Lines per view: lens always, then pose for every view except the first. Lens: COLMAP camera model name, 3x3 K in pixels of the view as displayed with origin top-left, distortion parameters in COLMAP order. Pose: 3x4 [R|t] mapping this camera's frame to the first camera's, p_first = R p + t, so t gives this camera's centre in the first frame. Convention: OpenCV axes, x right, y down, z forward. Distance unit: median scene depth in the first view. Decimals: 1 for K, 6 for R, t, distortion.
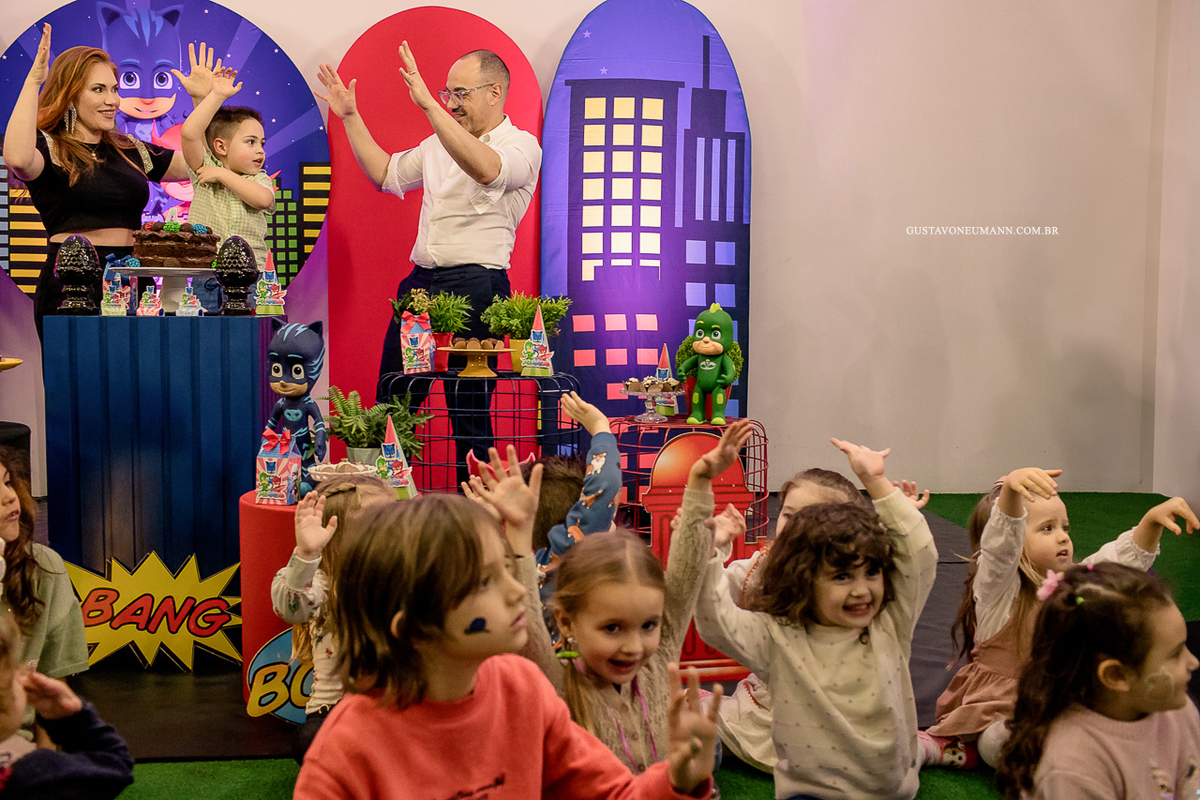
lens RADIAL K [[1202.5, 0, 600.4], [0, 1202.5, 397.6], [0, 0, 1]] dist [-0.016839, 0.000000]
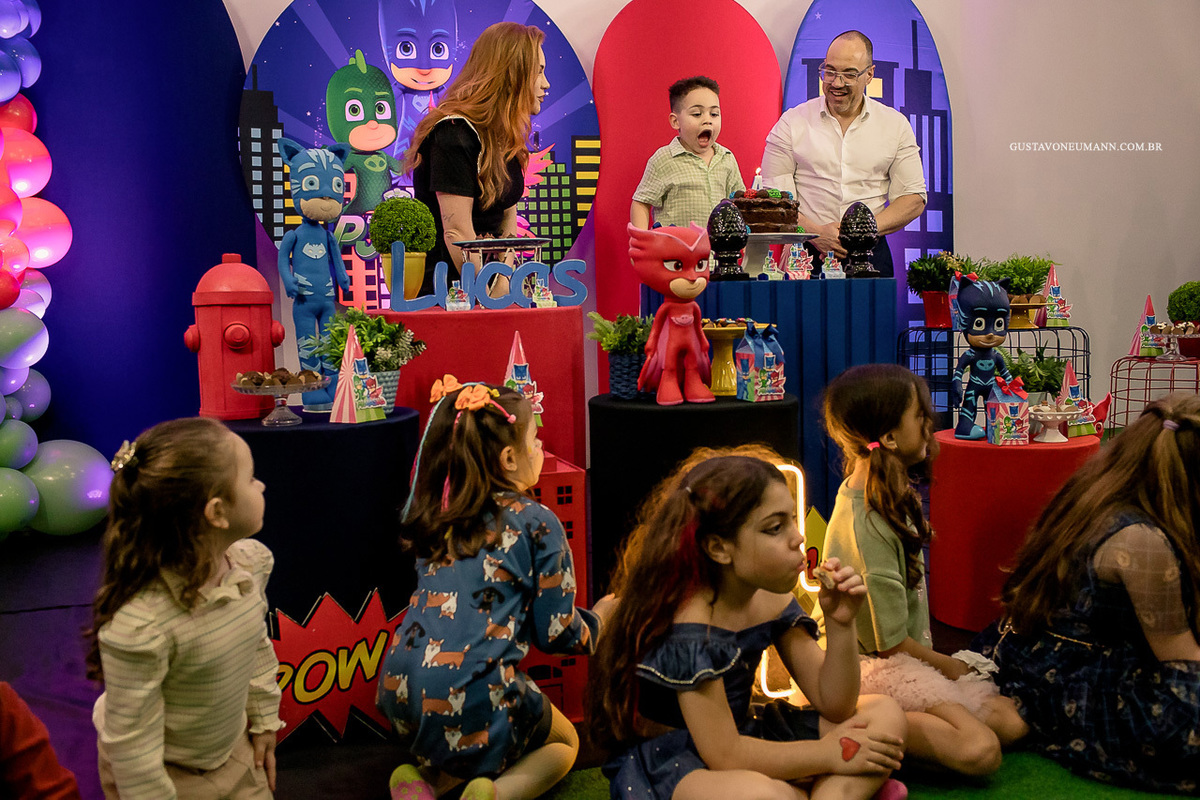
lens RADIAL K [[1202.5, 0, 602.1], [0, 1202.5, 402.5], [0, 0, 1]] dist [-0.016839, 0.000000]
pose [[0.965559, -0.054450, 0.254423, -0.492097], [0.049646, 0.998447, 0.025269, 0.002094], [-0.255403, -0.011768, 0.966763, 0.020816]]
